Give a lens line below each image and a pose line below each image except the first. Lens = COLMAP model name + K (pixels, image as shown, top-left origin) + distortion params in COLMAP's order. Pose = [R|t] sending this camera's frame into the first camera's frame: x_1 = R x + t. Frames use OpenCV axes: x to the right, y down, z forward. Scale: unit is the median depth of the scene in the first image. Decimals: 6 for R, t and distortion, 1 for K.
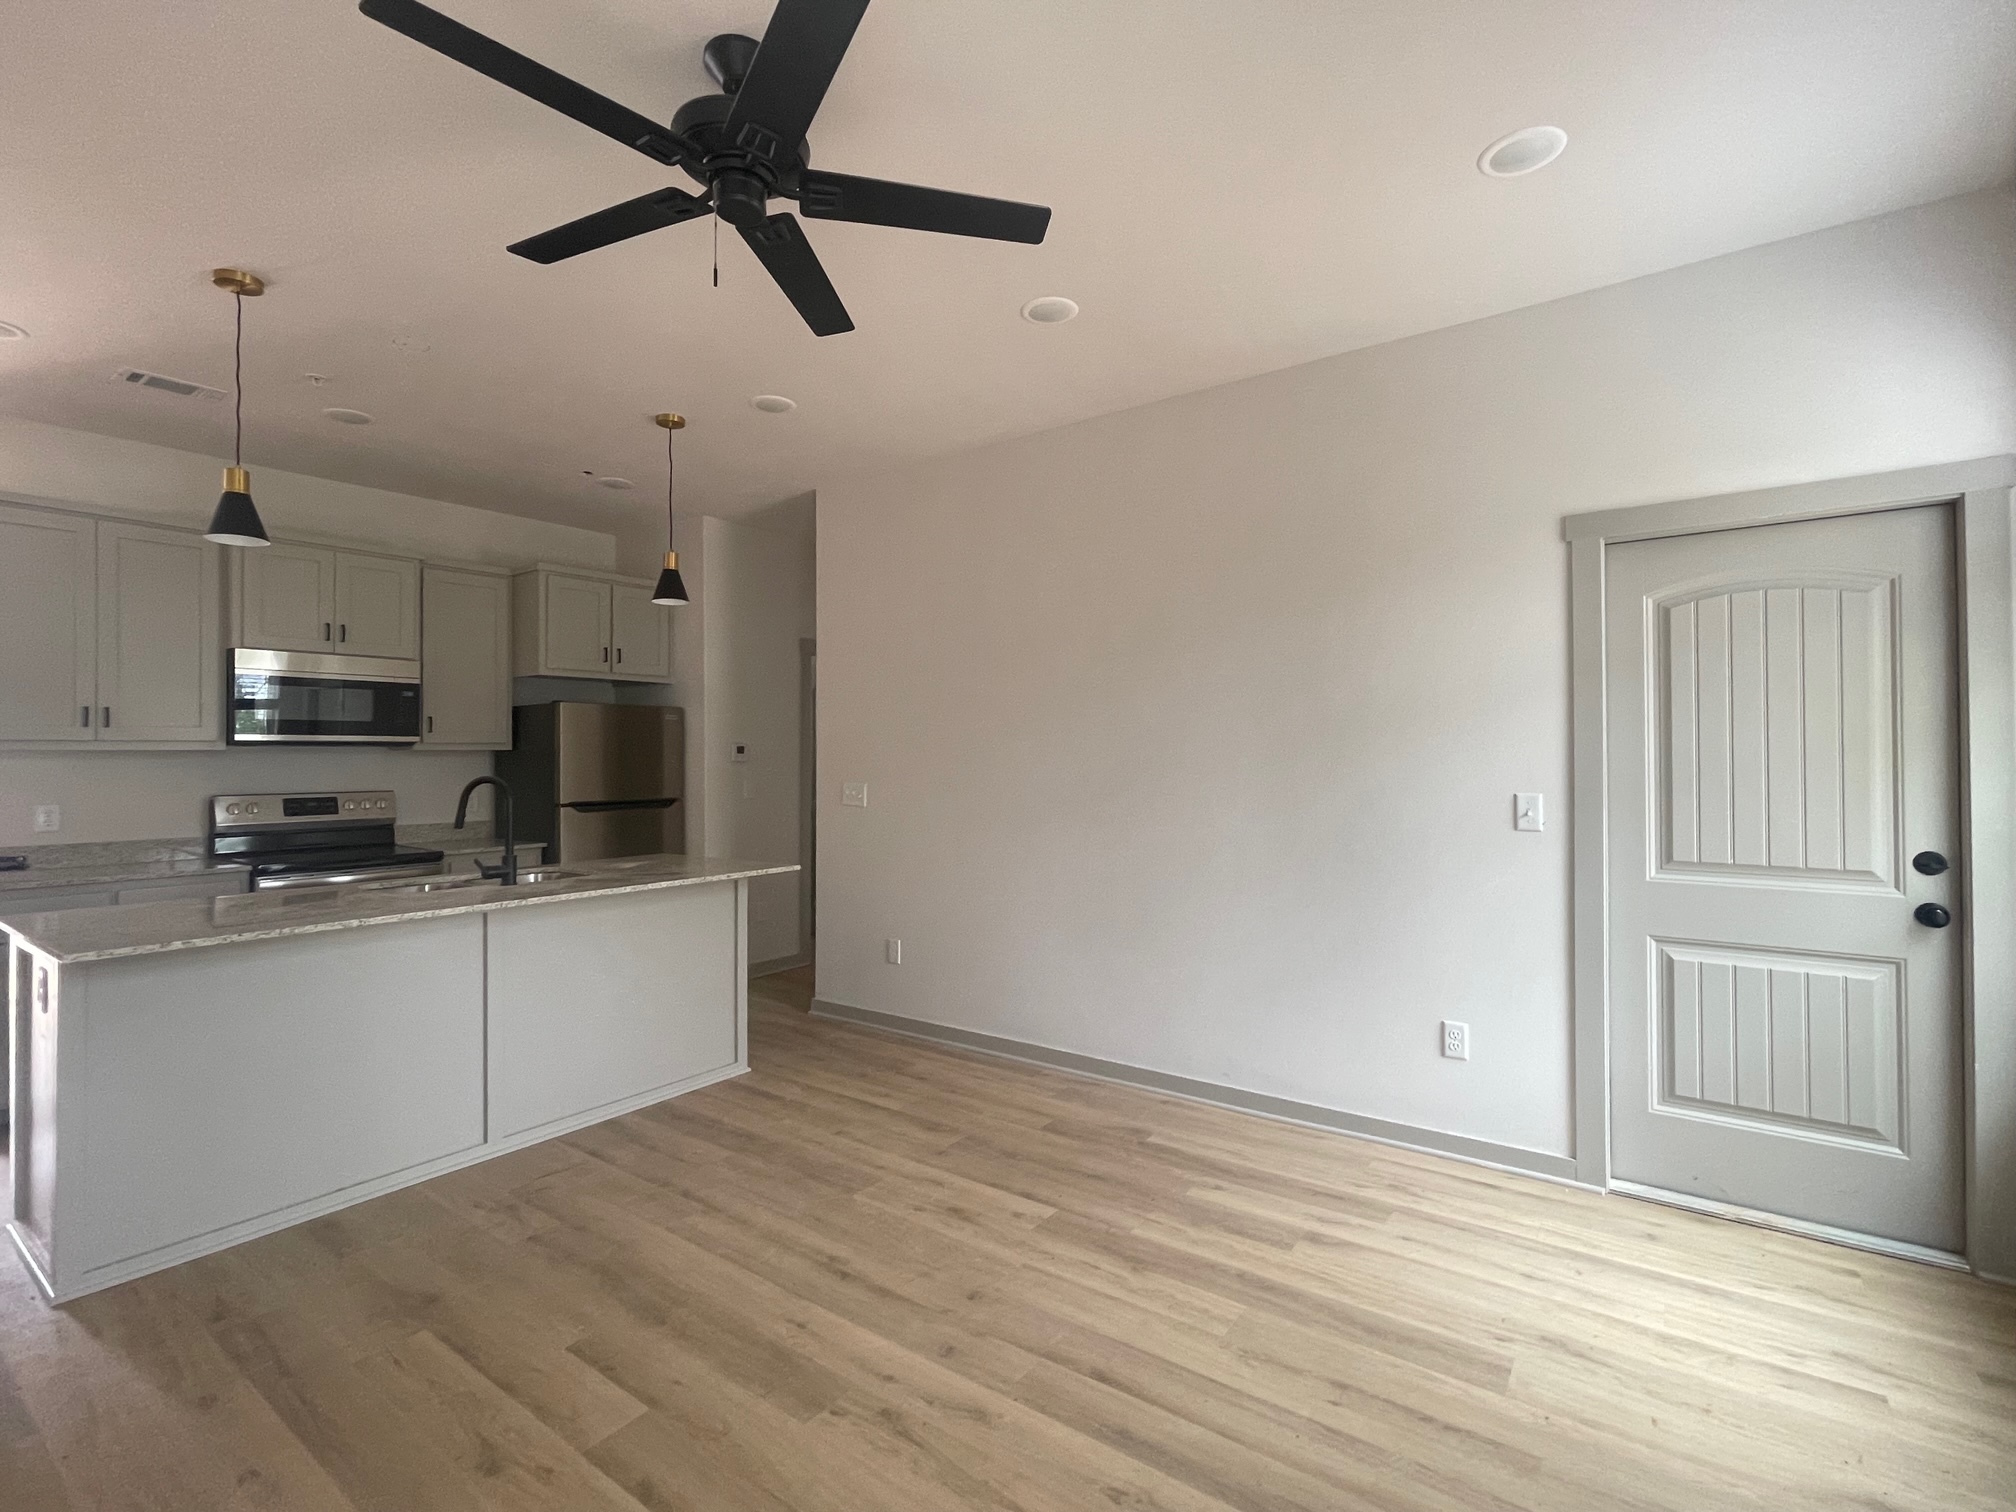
lens RADIAL K [[935.3, 0, 1008.0], [0, 935.3, 756.0], [0, 0, 1]] dist [-0.001987, -0.000004]
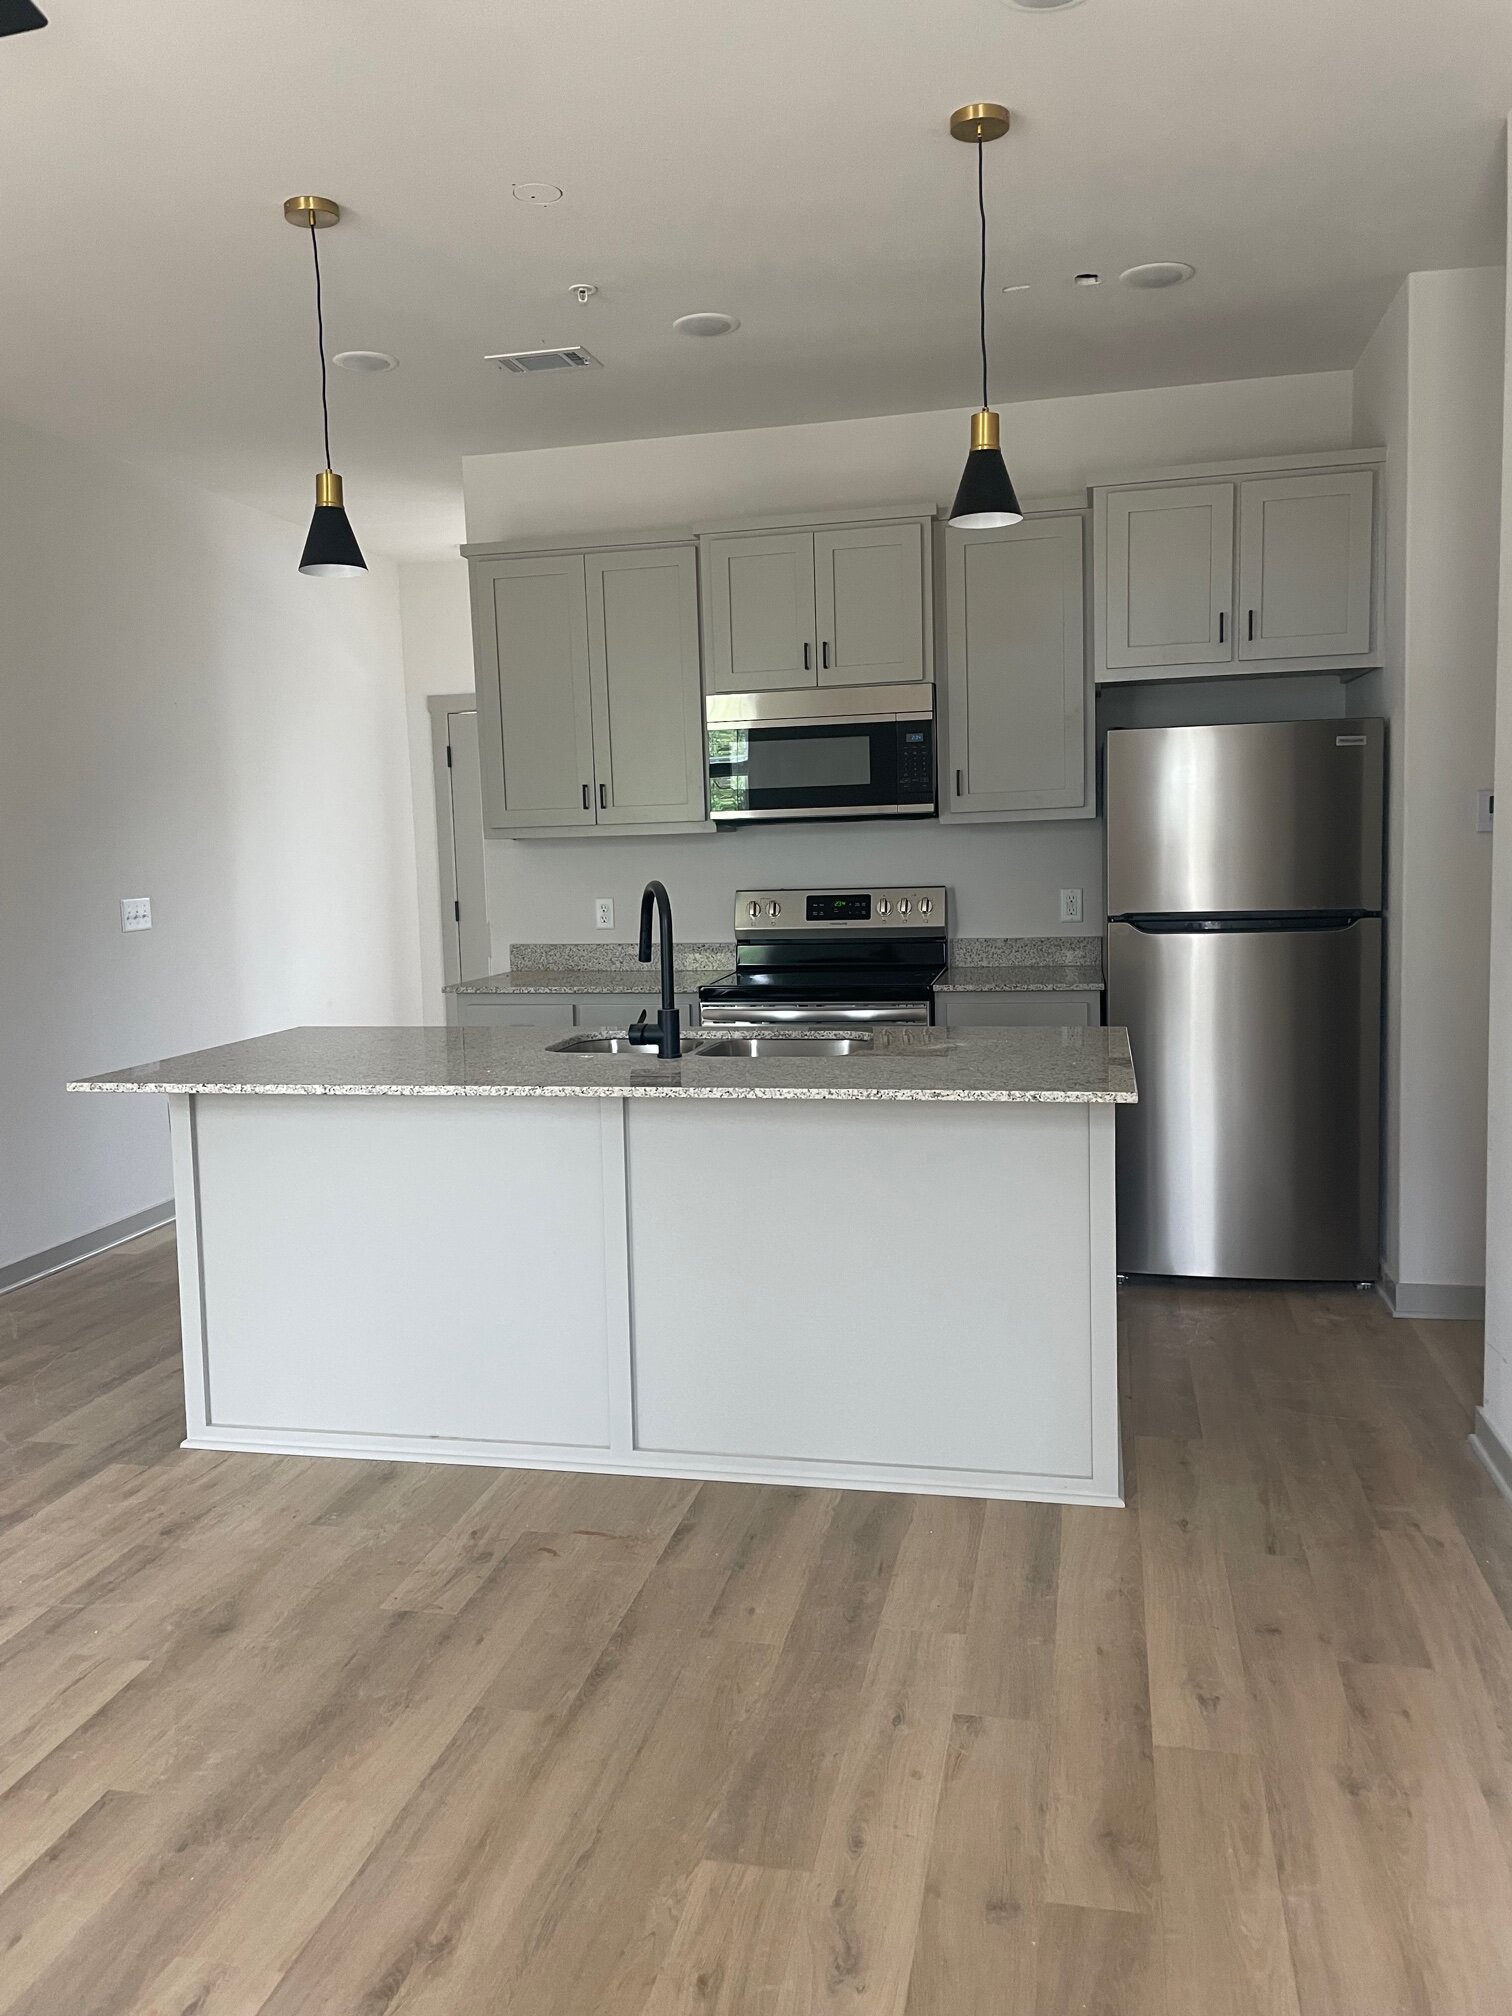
lens RADIAL K [[1525.7, 0, 756.0], [0, 1525.7, 1008.0], [0, 0, 1]] dist [0.096812, -0.131740]
pose [[0.400421, 0.098579, -0.911013, 0.331523], [0.029342, 0.992307, 0.120273, -0.013216], [0.915861, -0.074890, 0.394448, 0.532076]]
